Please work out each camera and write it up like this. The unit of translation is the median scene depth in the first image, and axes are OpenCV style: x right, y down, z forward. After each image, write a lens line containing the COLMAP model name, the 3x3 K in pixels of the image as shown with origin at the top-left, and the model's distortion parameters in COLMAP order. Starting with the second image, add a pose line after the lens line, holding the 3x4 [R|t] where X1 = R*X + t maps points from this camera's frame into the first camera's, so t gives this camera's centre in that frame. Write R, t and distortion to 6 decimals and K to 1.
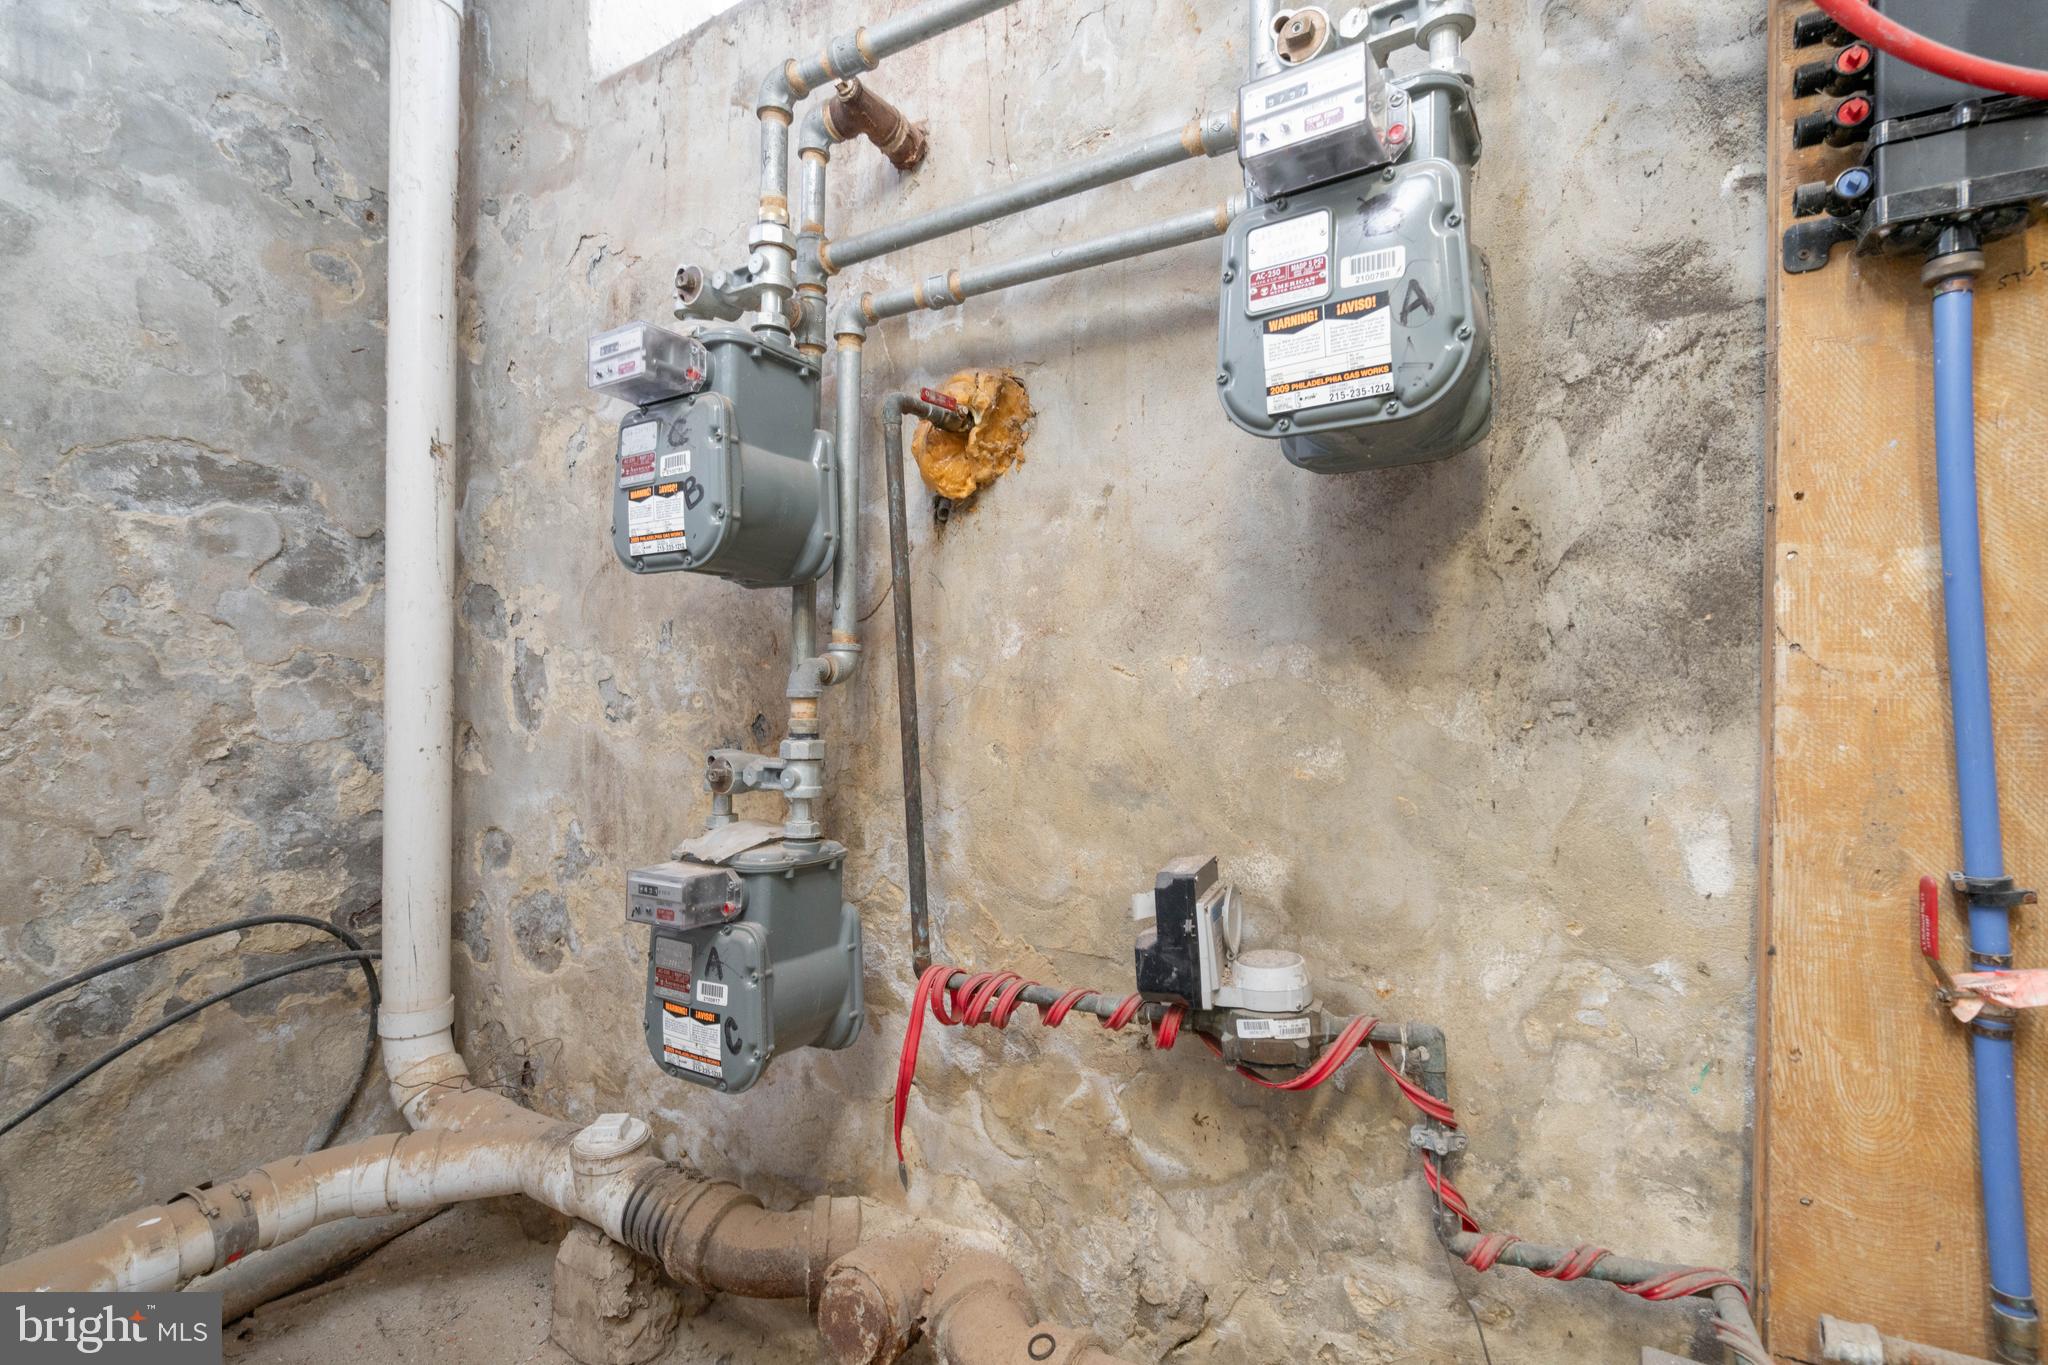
lens RADIAL K [[948.8, 0, 1027.6], [0, 948.8, 681.1], [0, 0, 1]] dist [-0.015416, 0.004904]
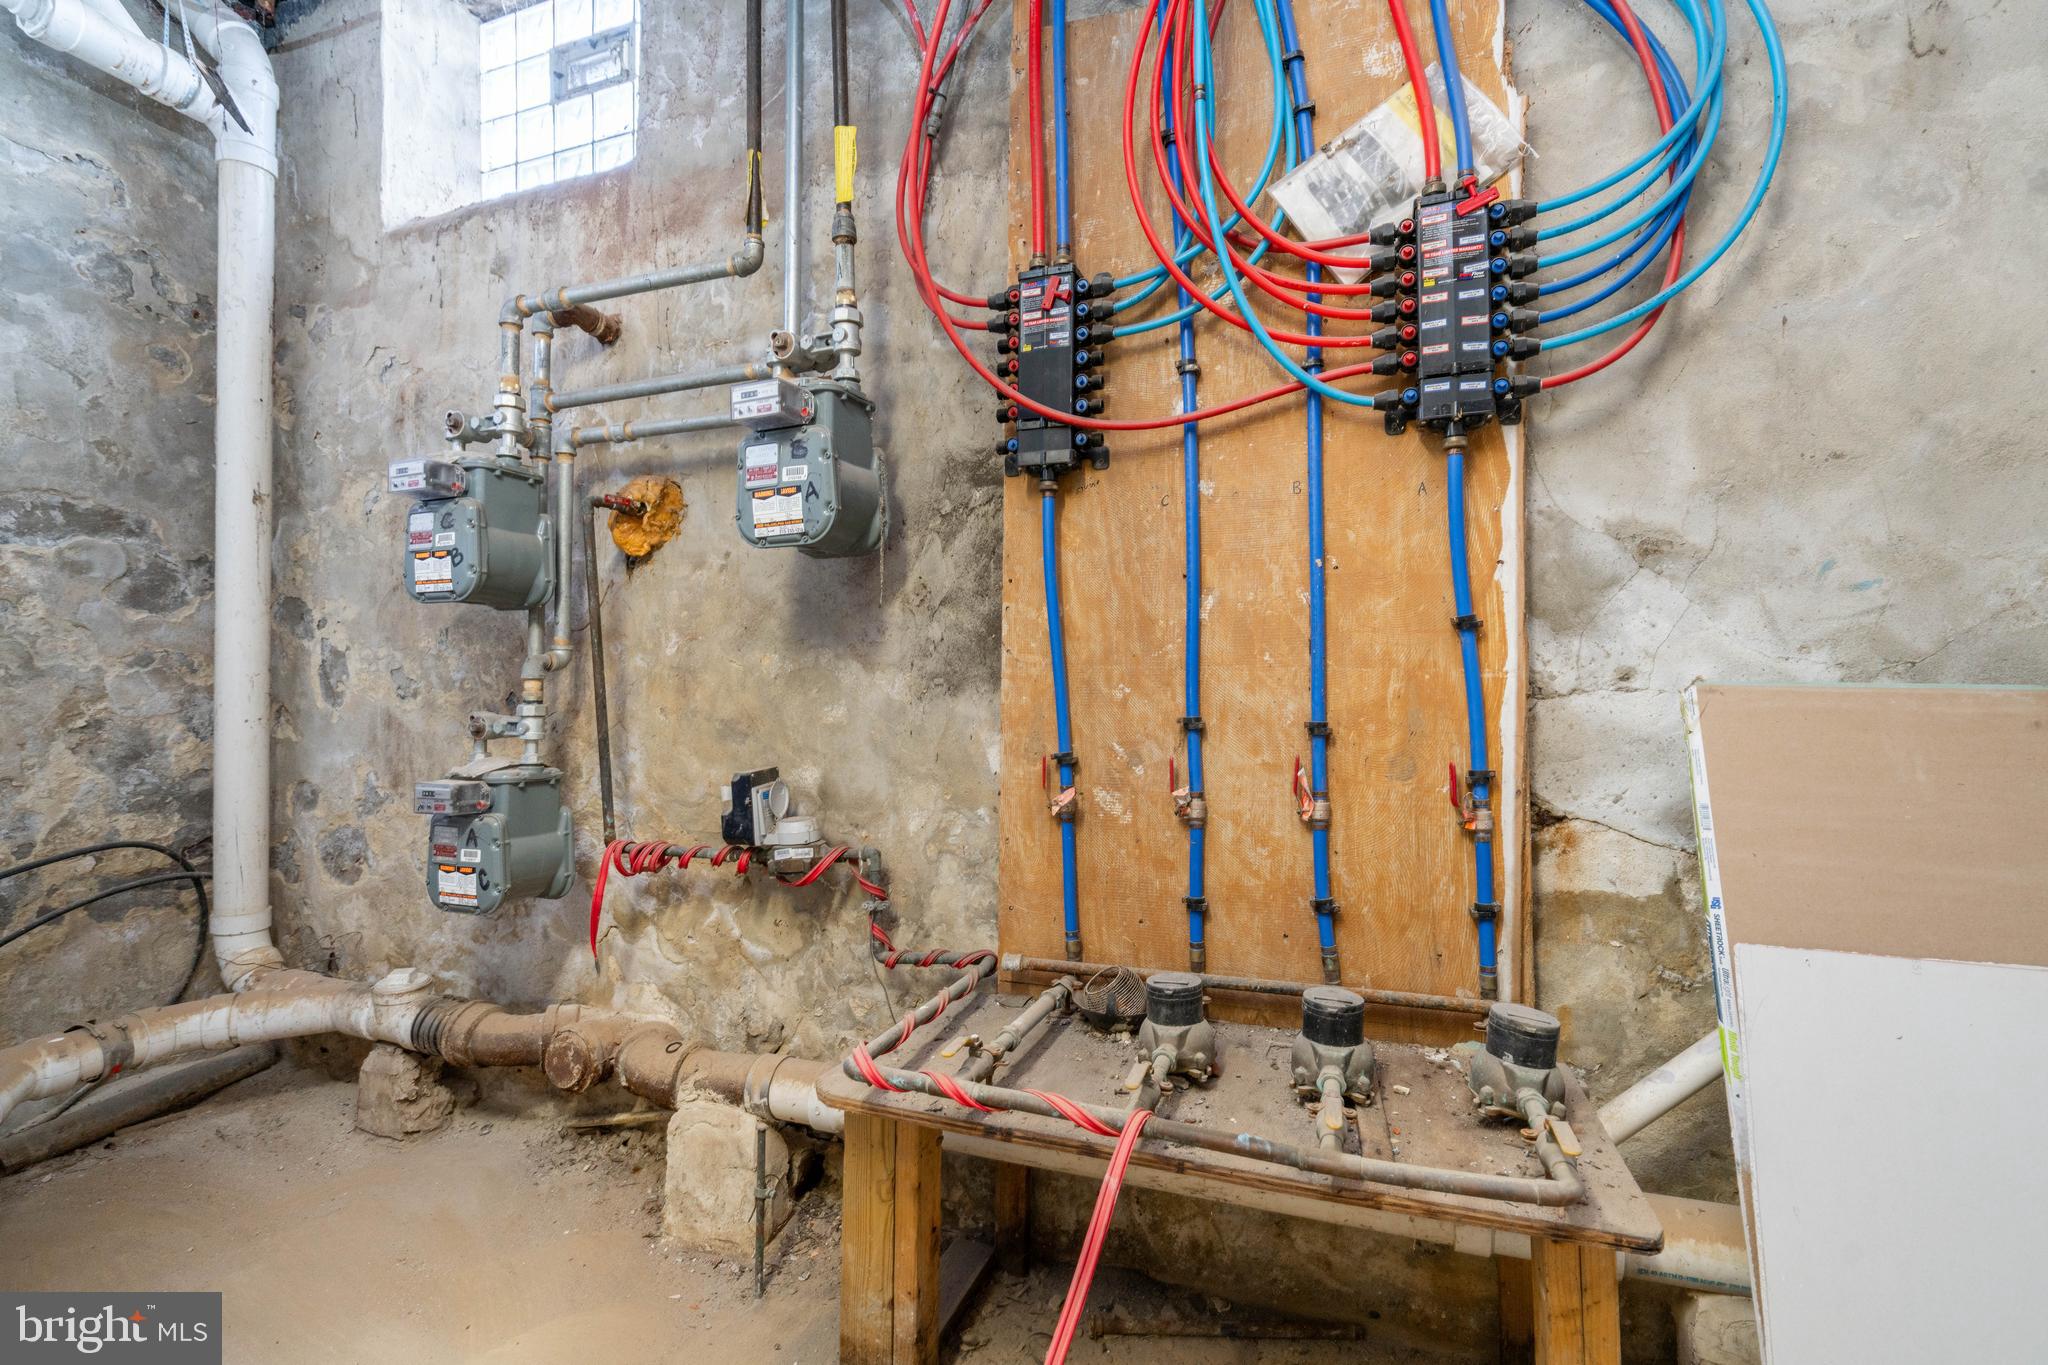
lens RADIAL K [[948.8, 0, 1025.5], [0, 948.8, 677.9], [0, 0, 1]] dist [-0.015416, 0.004904]
pose [[0.984111, -0.001820, 0.177546, 0.284455], [0.001234, 0.999993, 0.003411, 0.010378], [-0.177551, -0.003138, 0.984107, -0.689499]]
